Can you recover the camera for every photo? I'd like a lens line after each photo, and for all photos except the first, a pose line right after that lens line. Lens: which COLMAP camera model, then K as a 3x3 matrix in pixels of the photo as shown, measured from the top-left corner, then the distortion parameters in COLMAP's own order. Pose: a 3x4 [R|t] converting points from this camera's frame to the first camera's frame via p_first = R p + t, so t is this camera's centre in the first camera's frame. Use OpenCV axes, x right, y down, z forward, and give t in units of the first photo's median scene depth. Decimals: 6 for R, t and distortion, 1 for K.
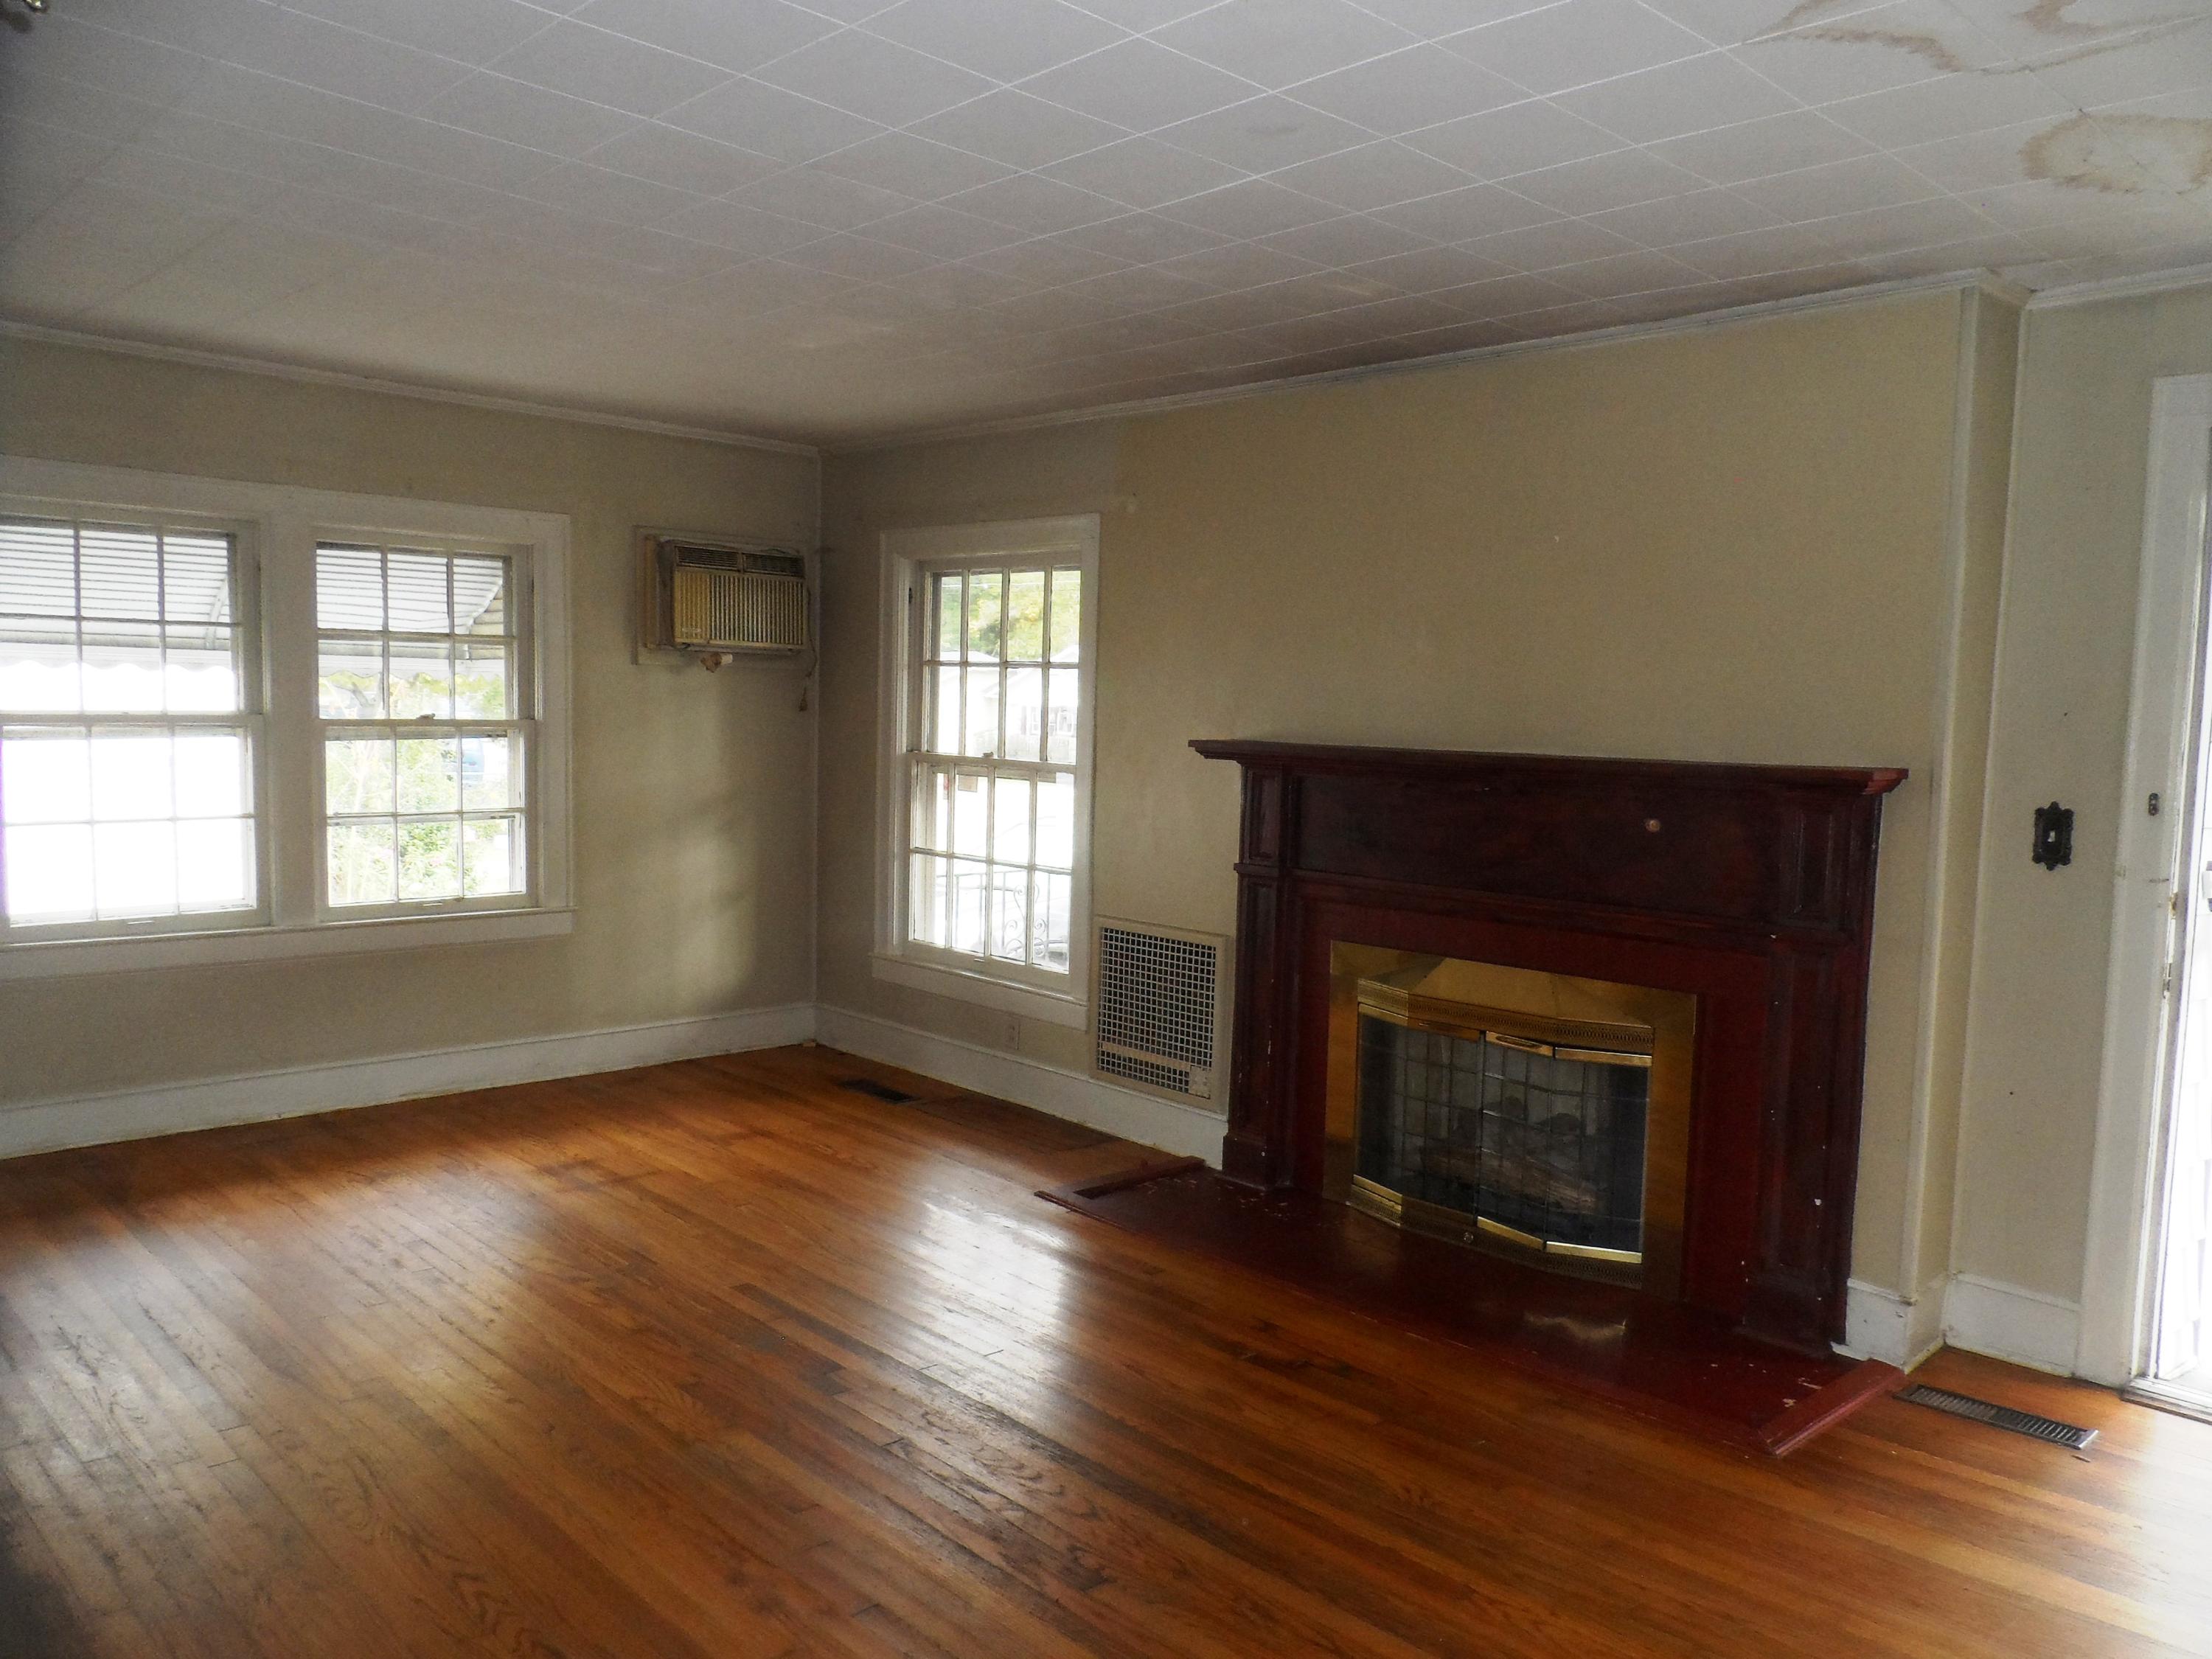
lens RADIAL K [[1671.1, 0, 1104.9], [0, 1671.1, 842.2], [0, 0, 1]] dist [-0.015098, -0.000249]
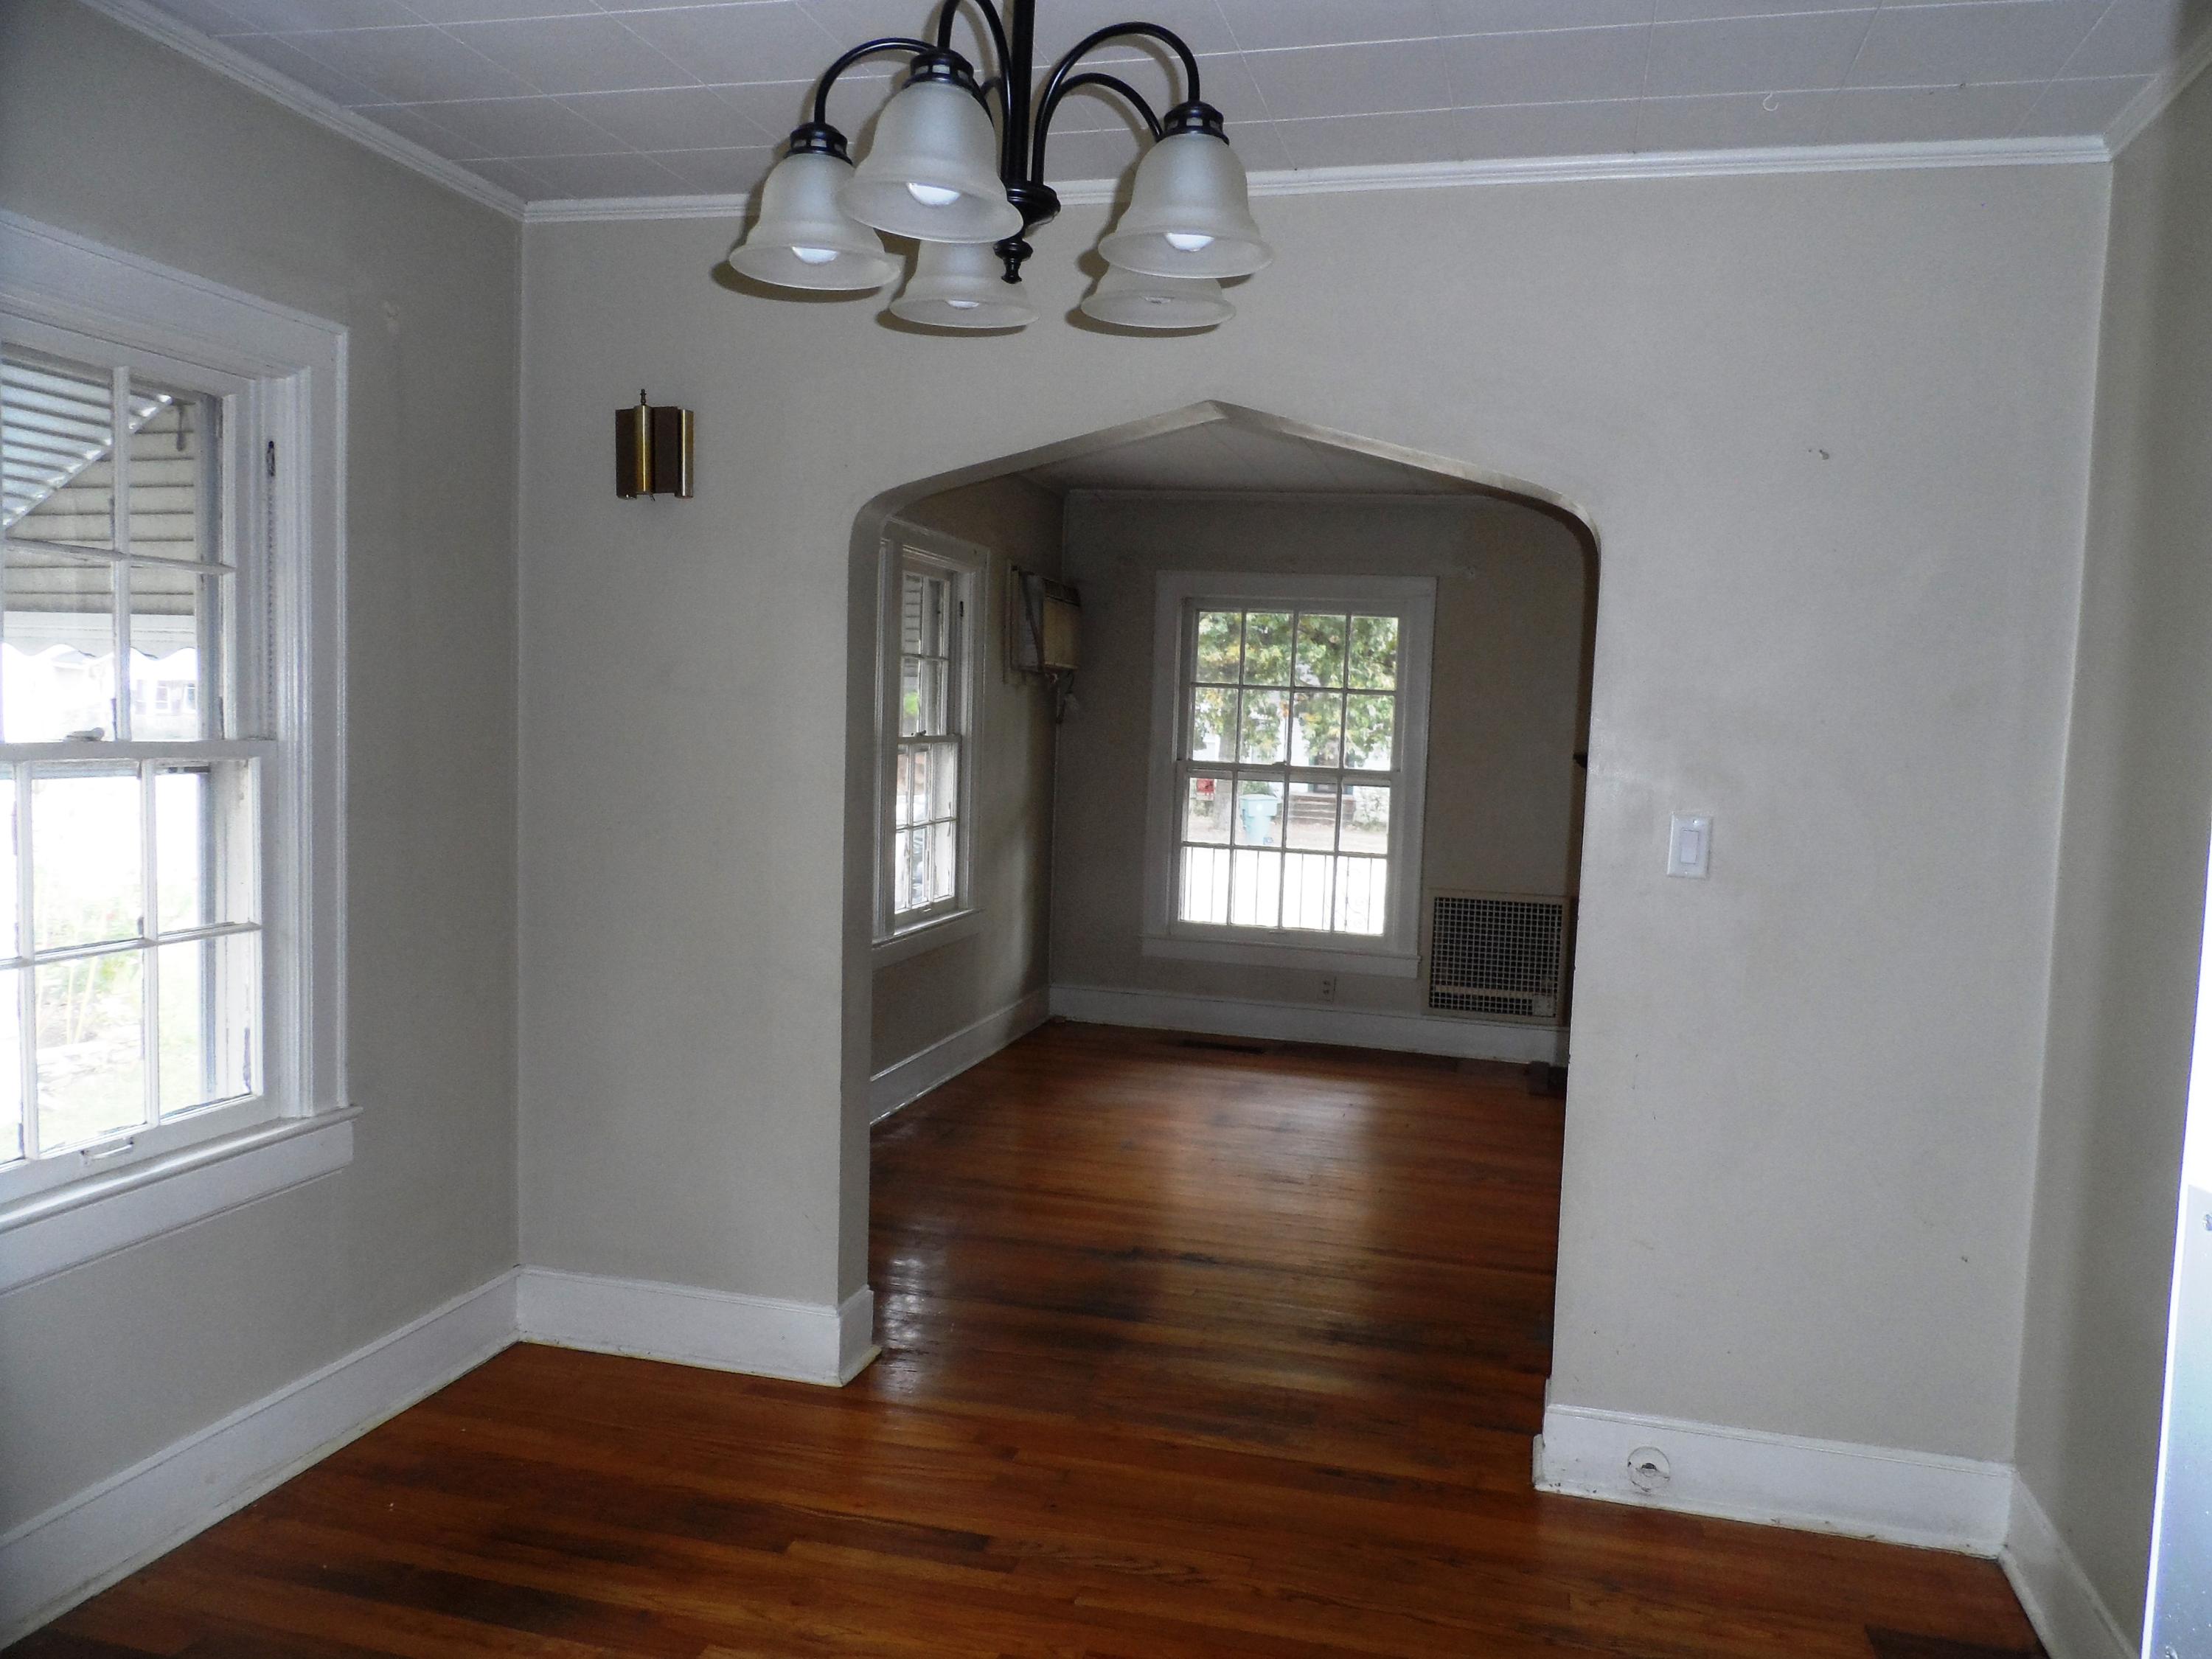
lens RADIAL K [[1660.0, 0, 1111.1], [0, 1660.0, 840.2], [0, 0, 1]] dist [-0.013470, -0.002541]
pose [[0.850491, -0.032045, 0.525012, -0.897964], [0.027892, 0.999486, 0.015822, -0.020733], [-0.525249, 0.001187, 0.850947, 0.038283]]
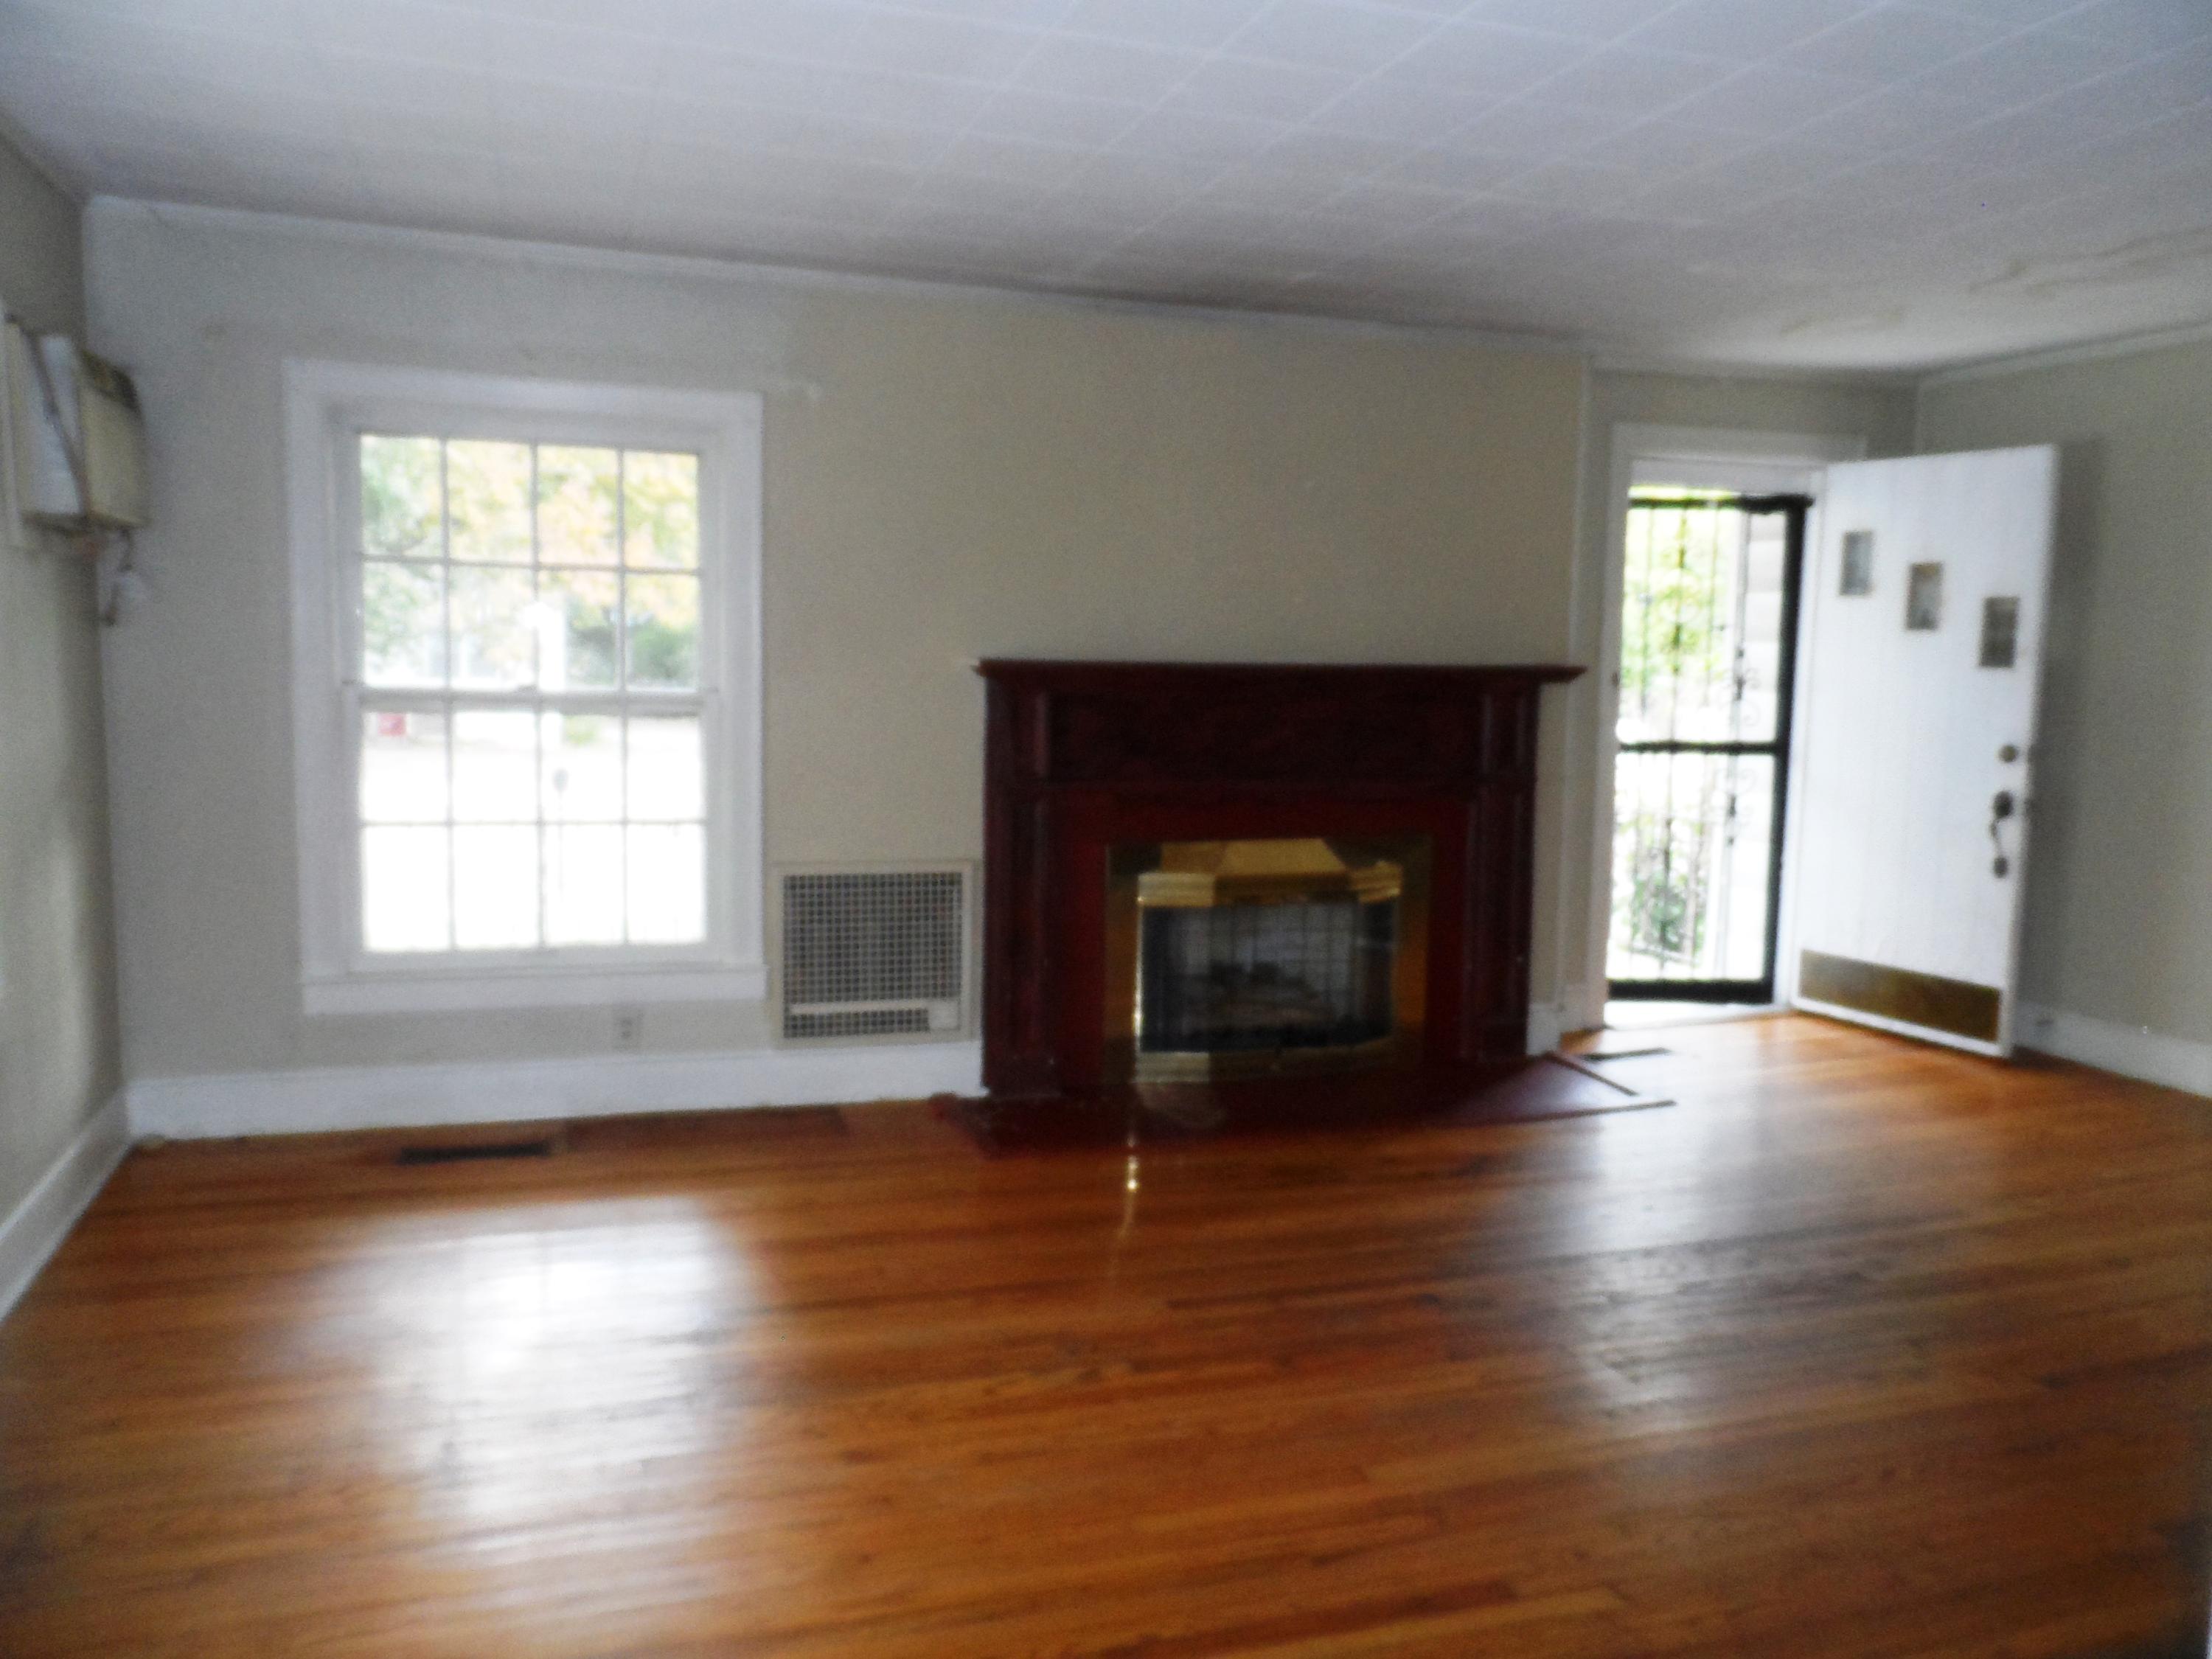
lens RADIAL K [[1660.0, 0, 1111.1], [0, 1660.0, 840.2], [0, 0, 1]] dist [-0.013470, -0.002541]
pose [[0.414057, -0.122933, 0.901911, -0.719537], [0.061065, 0.992357, 0.107227, -0.051476], [-0.908200, 0.010677, 0.418400, 0.484830]]
